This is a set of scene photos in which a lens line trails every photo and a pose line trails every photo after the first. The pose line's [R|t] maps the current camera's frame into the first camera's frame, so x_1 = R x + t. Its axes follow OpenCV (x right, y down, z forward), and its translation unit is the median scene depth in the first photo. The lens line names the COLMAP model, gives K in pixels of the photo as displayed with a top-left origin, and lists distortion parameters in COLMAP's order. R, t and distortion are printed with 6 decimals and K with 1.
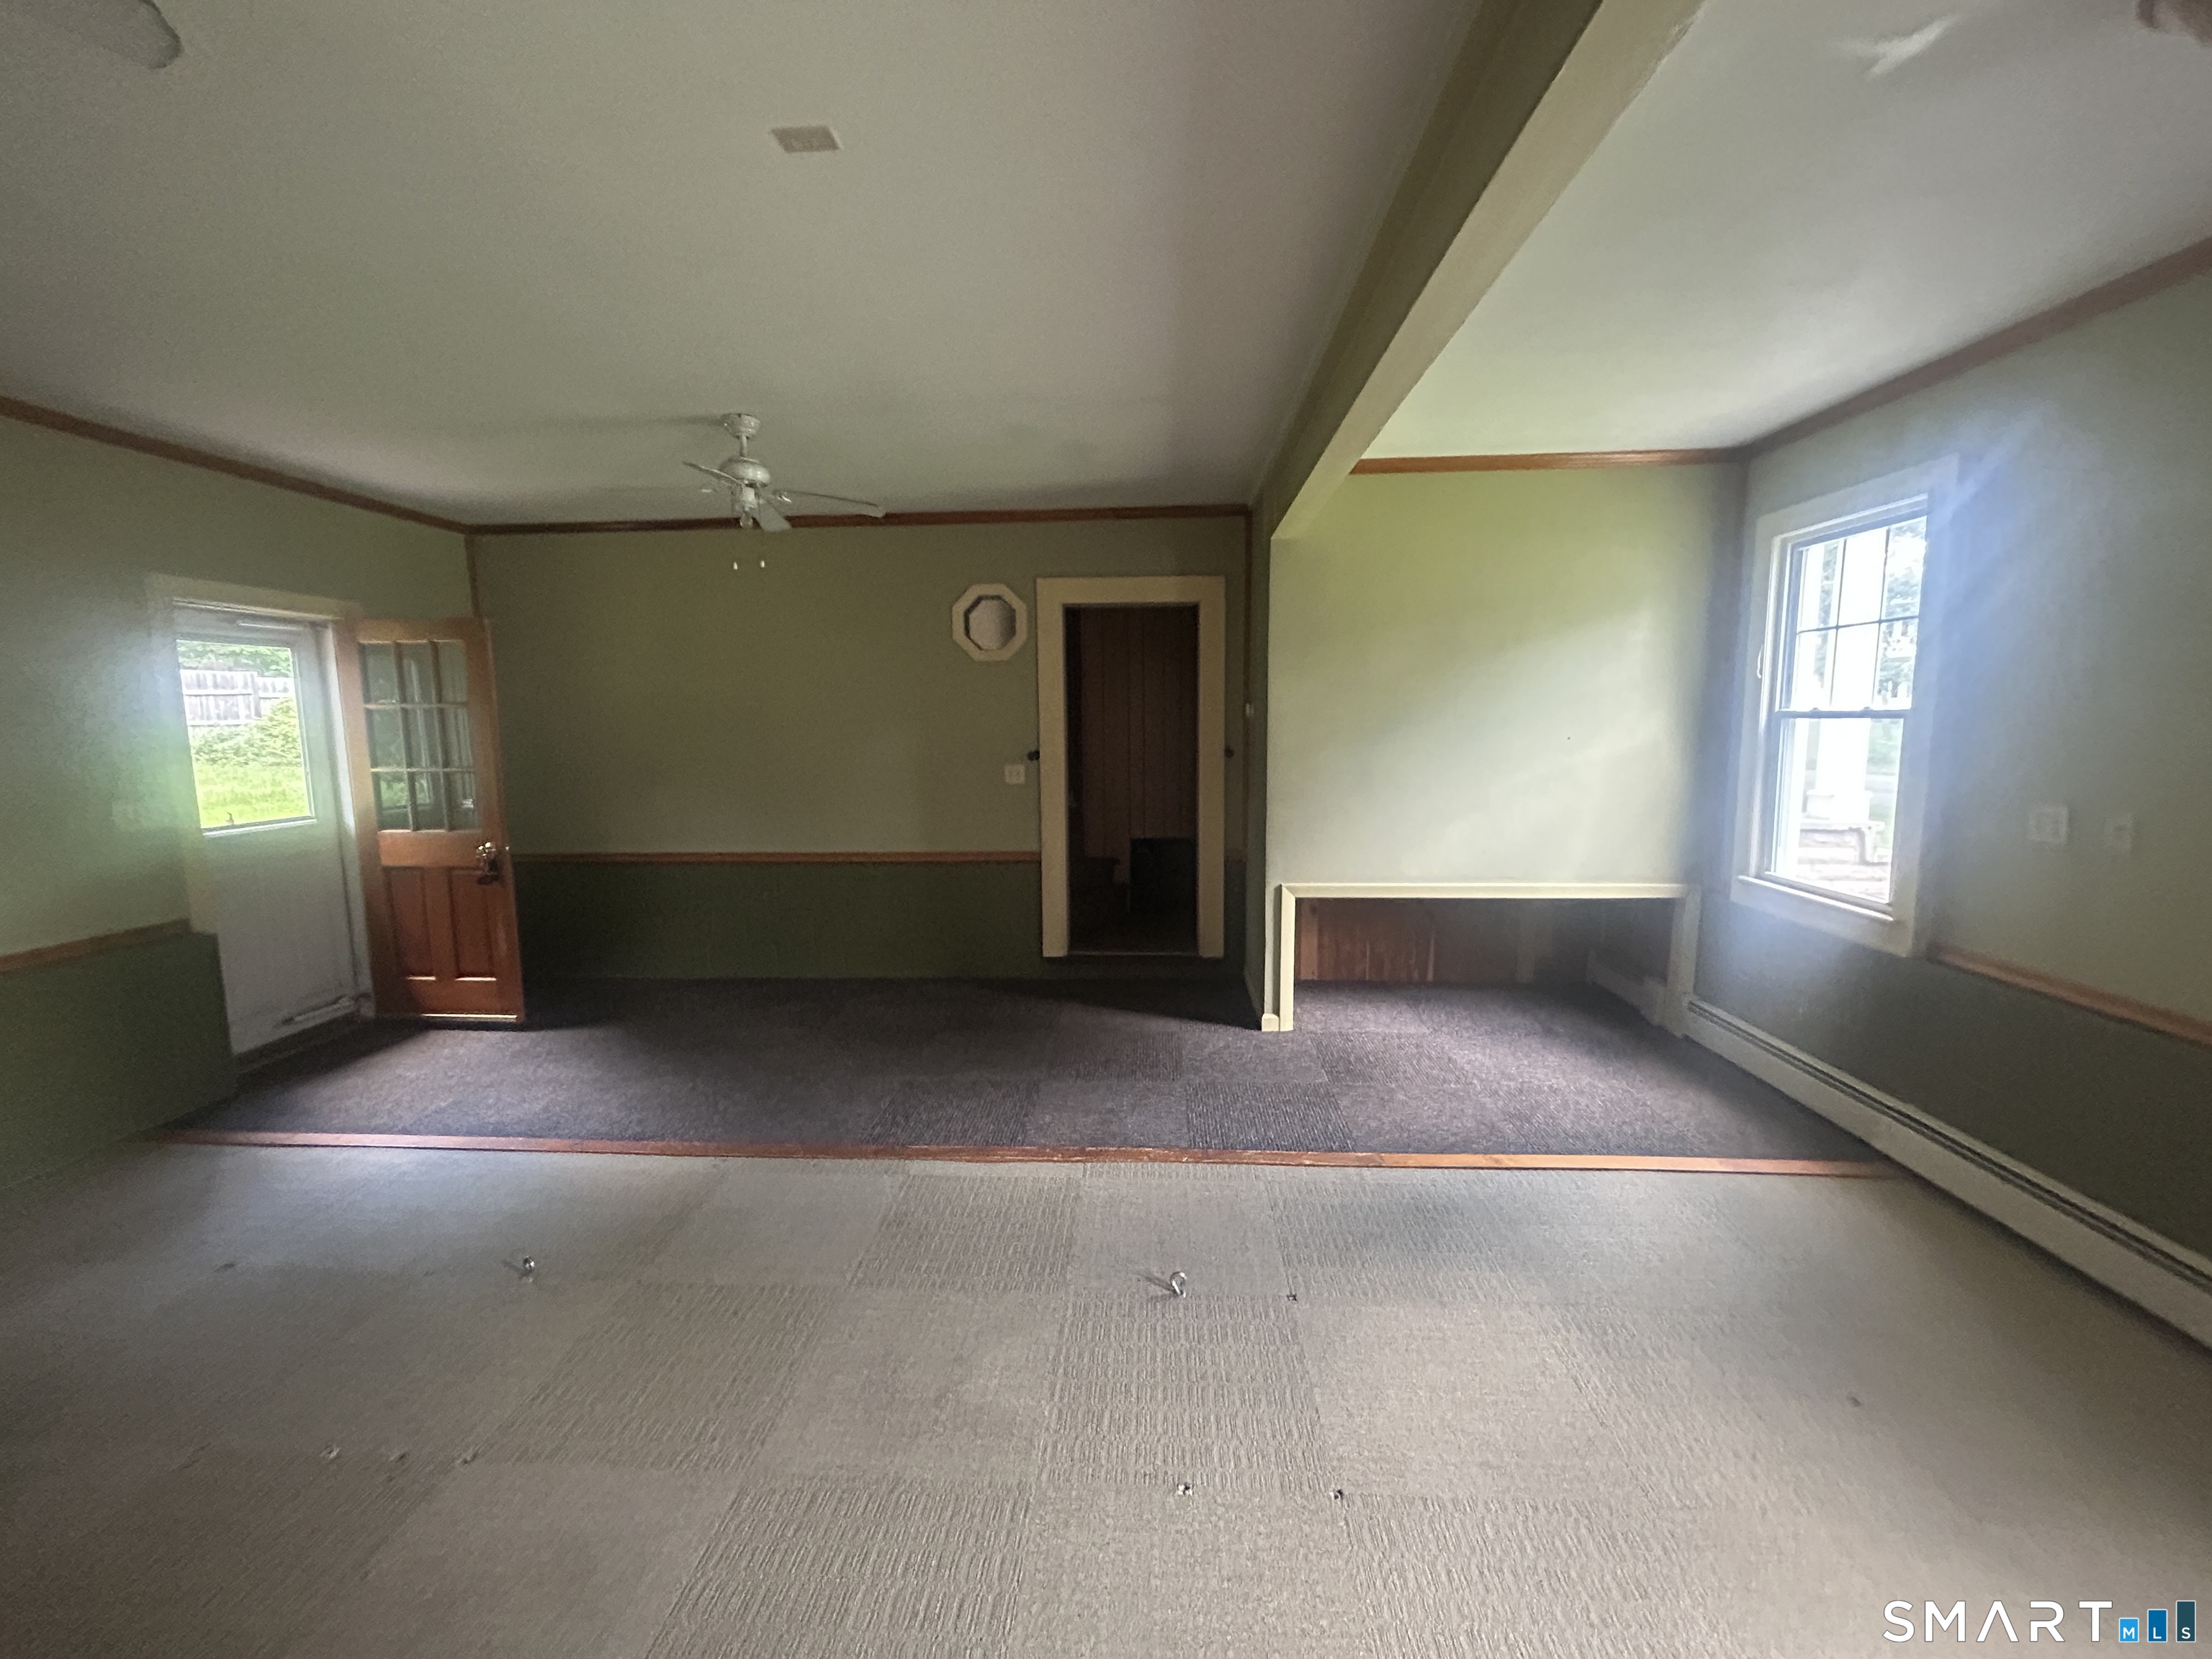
lens RADIAL K [[889.5, 0, 1095.4], [0, 889.5, 825.3], [0, 0, 1]] dist [-0.000905, 0.001077]
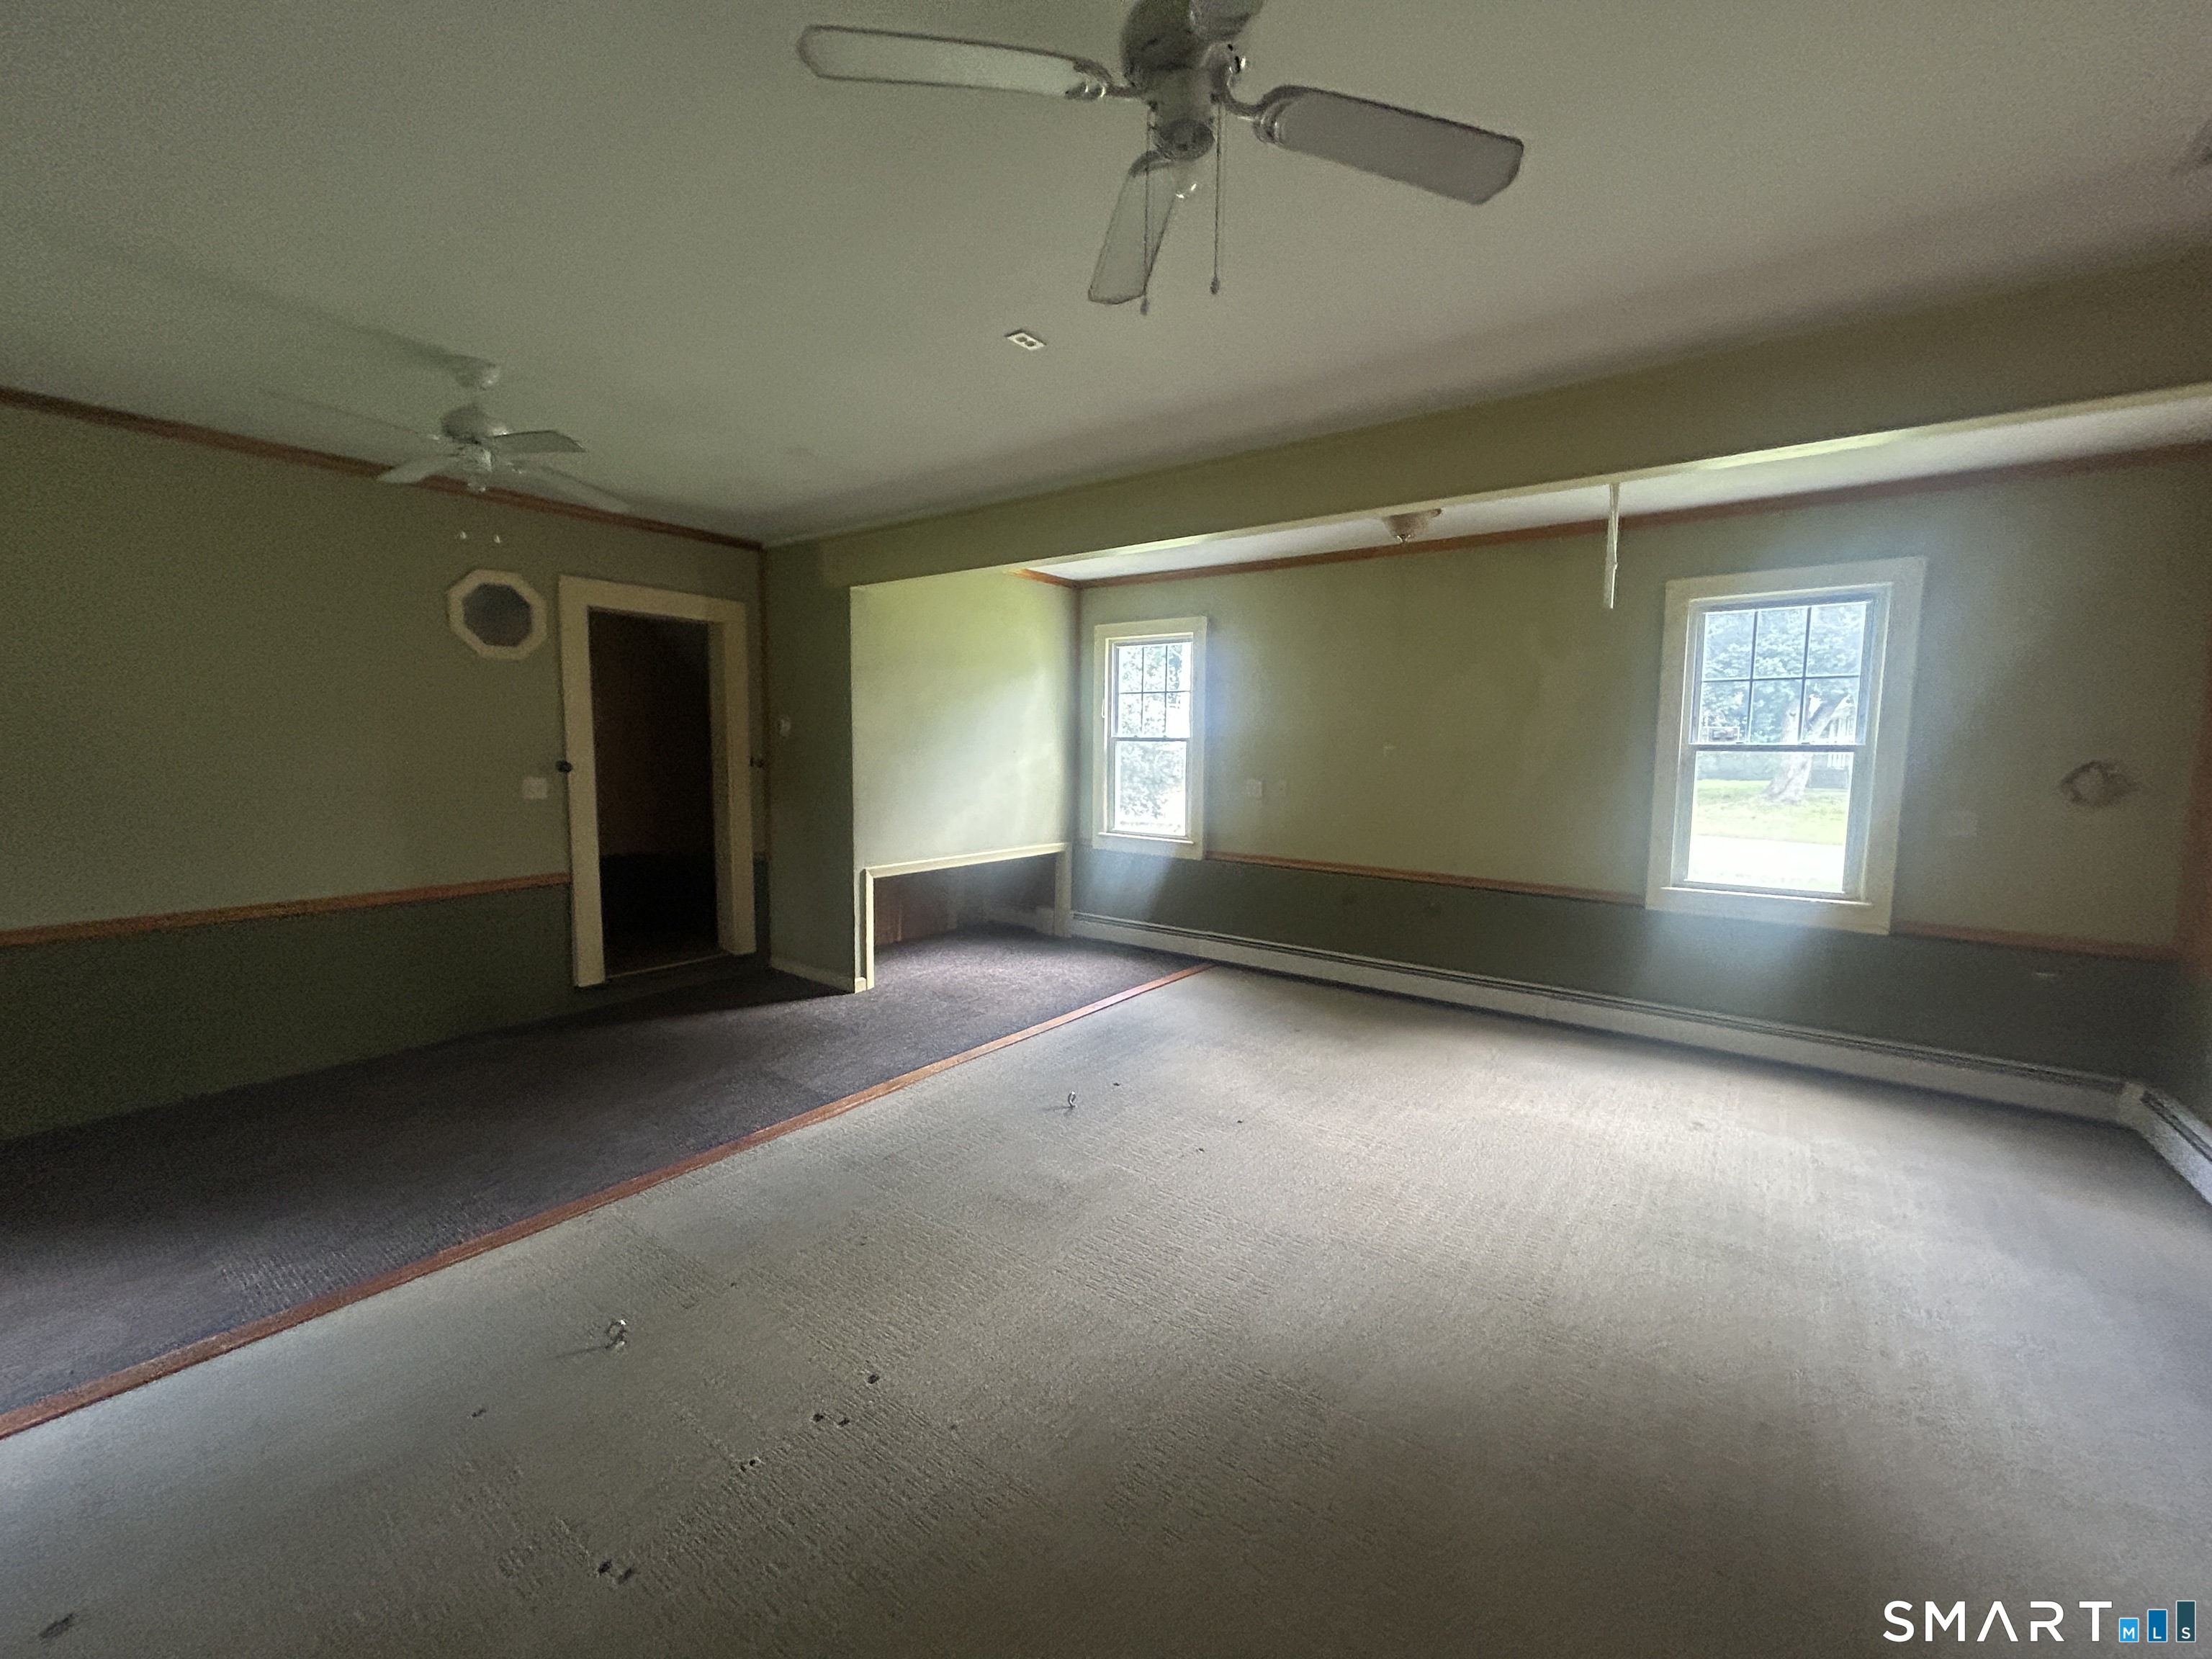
lens RADIAL K [[889.5, 0, 1103.1], [0, 889.5, 833.4], [0, 0, 1]] dist [-0.000905, 0.001077]
pose [[0.547851, -0.068402, 0.833775, -0.648498], [0.080567, 0.996333, 0.028800, 0.008701], [-0.832687, 0.051397, 0.551353, 0.047543]]
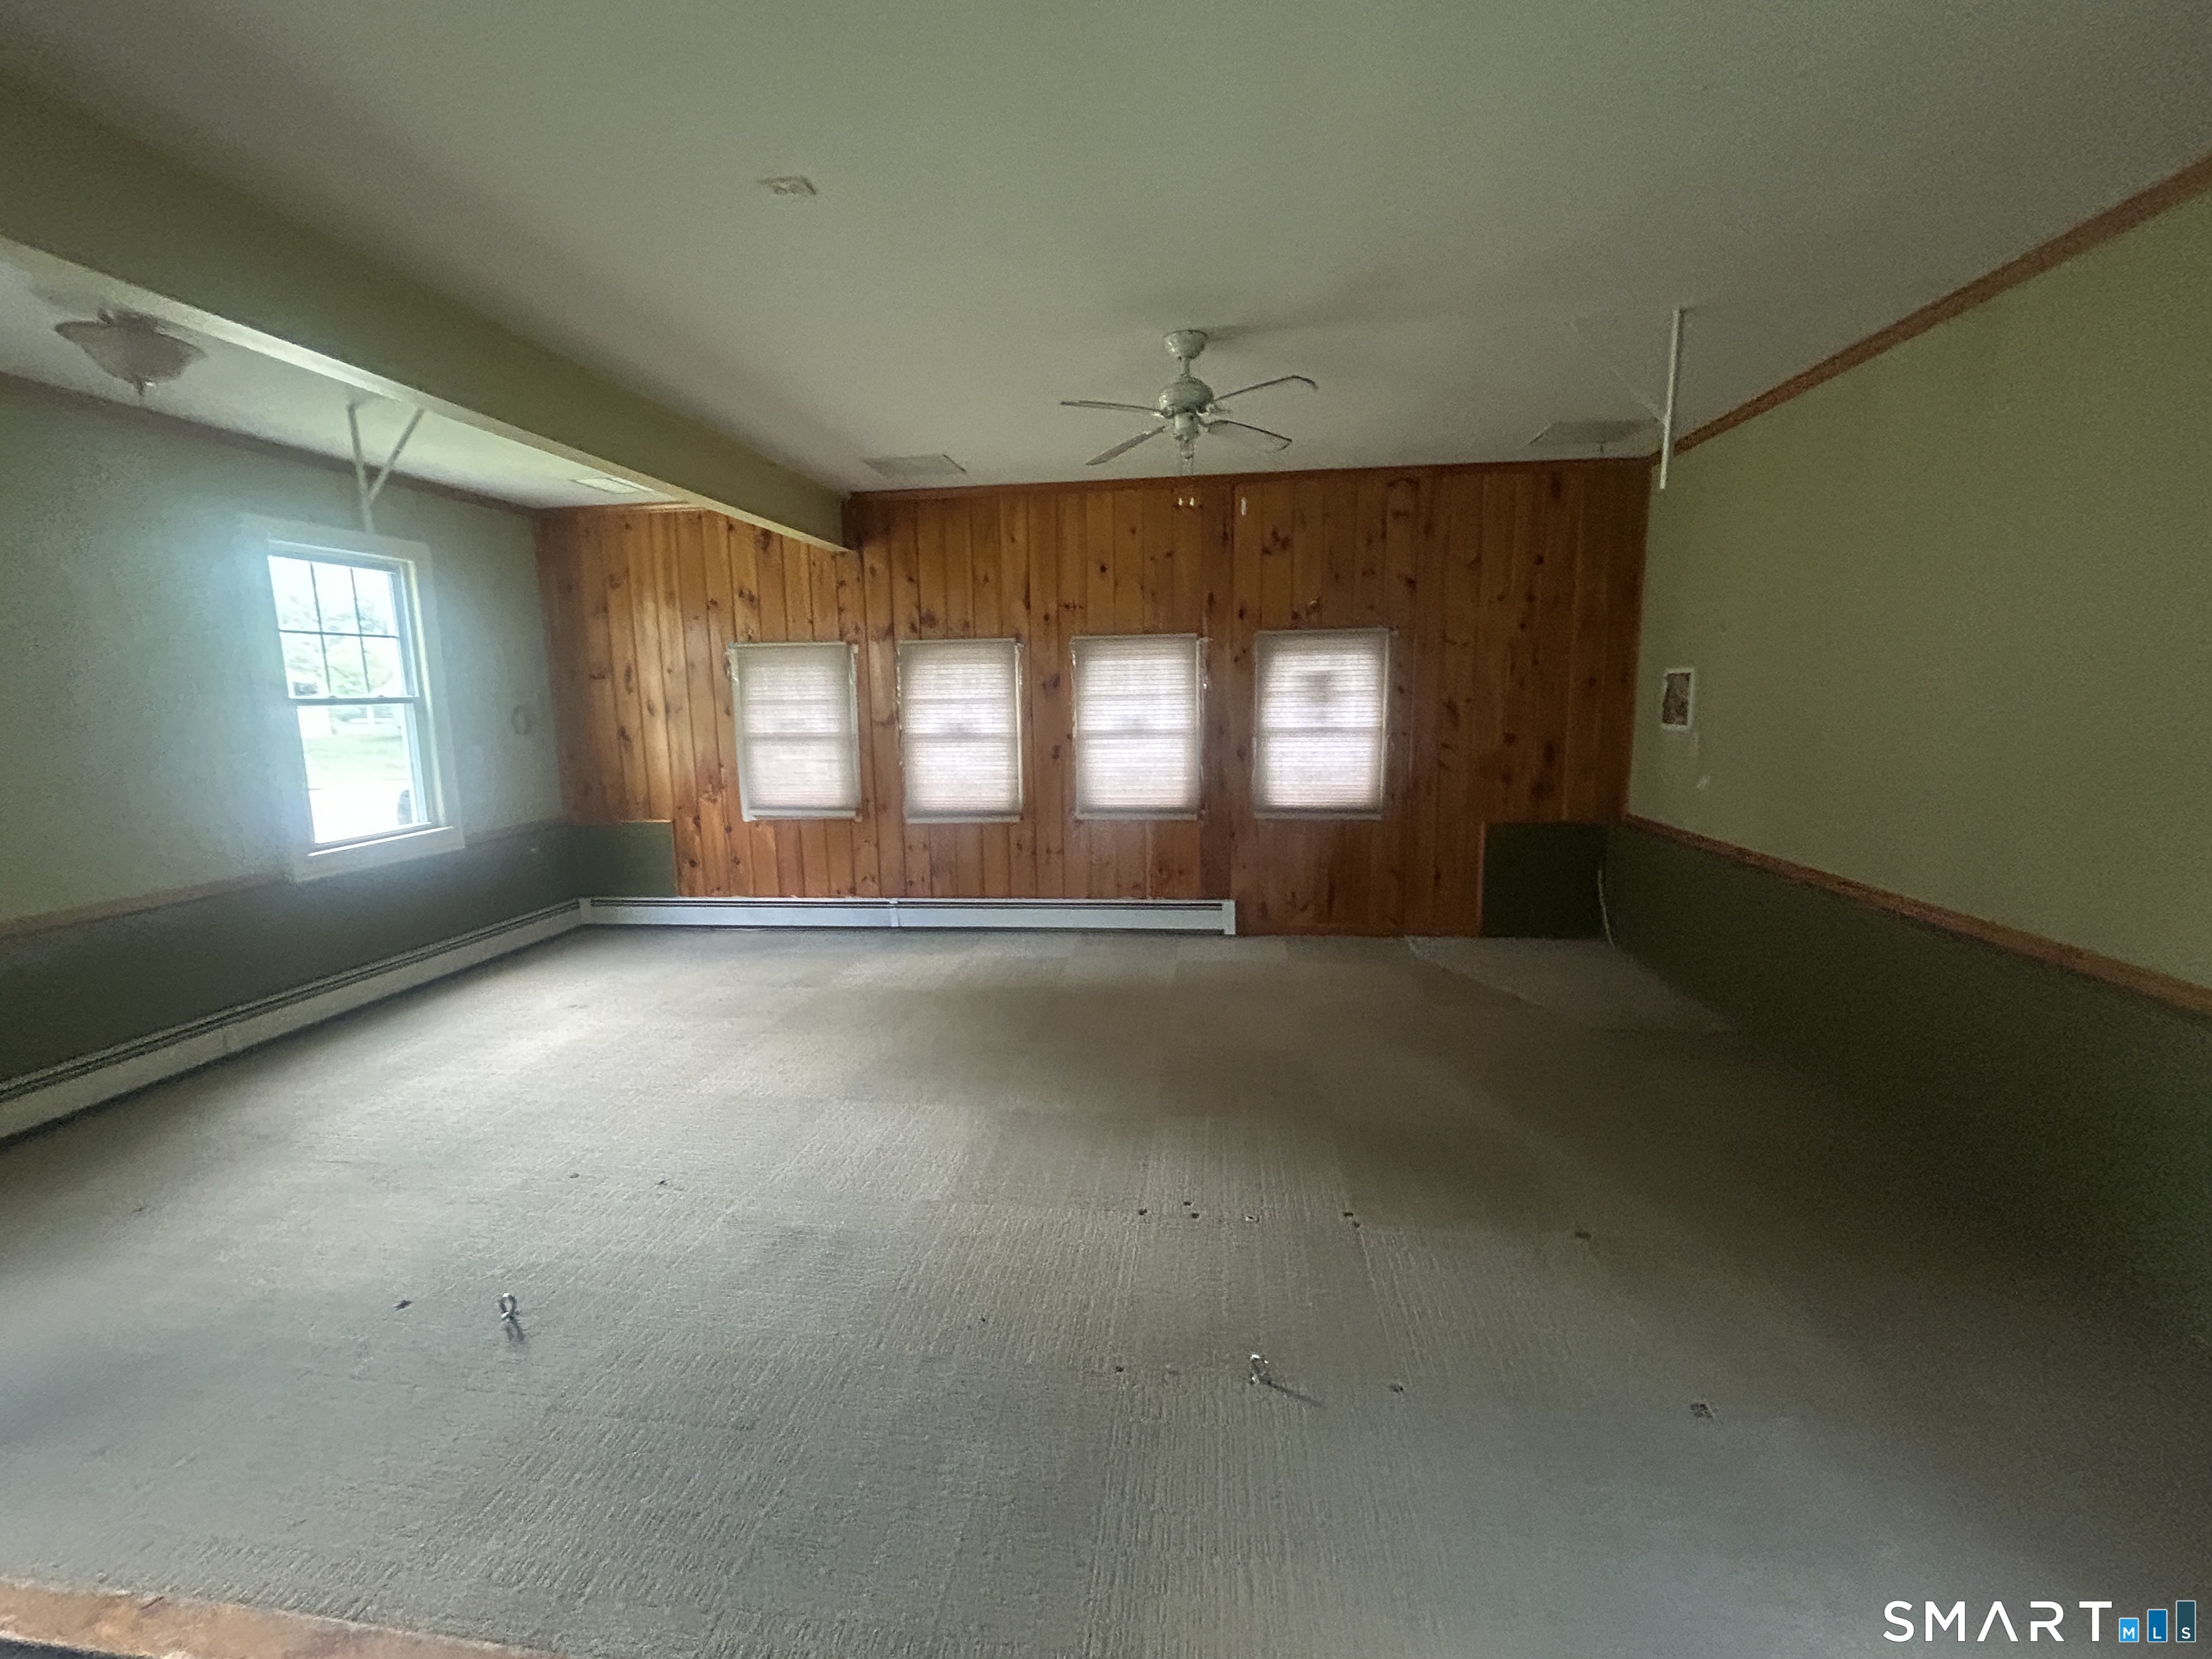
lens RADIAL K [[889.5, 0, 1096.2], [0, 889.5, 822.8], [0, 0, 1]] dist [-0.000905, 0.001077]
pose [[-0.995993, 0.008172, 0.089058, -0.137374], [0.031527, 0.963971, 0.264133, -0.199893], [-0.083690, 0.265882, -0.960366, 1.630977]]
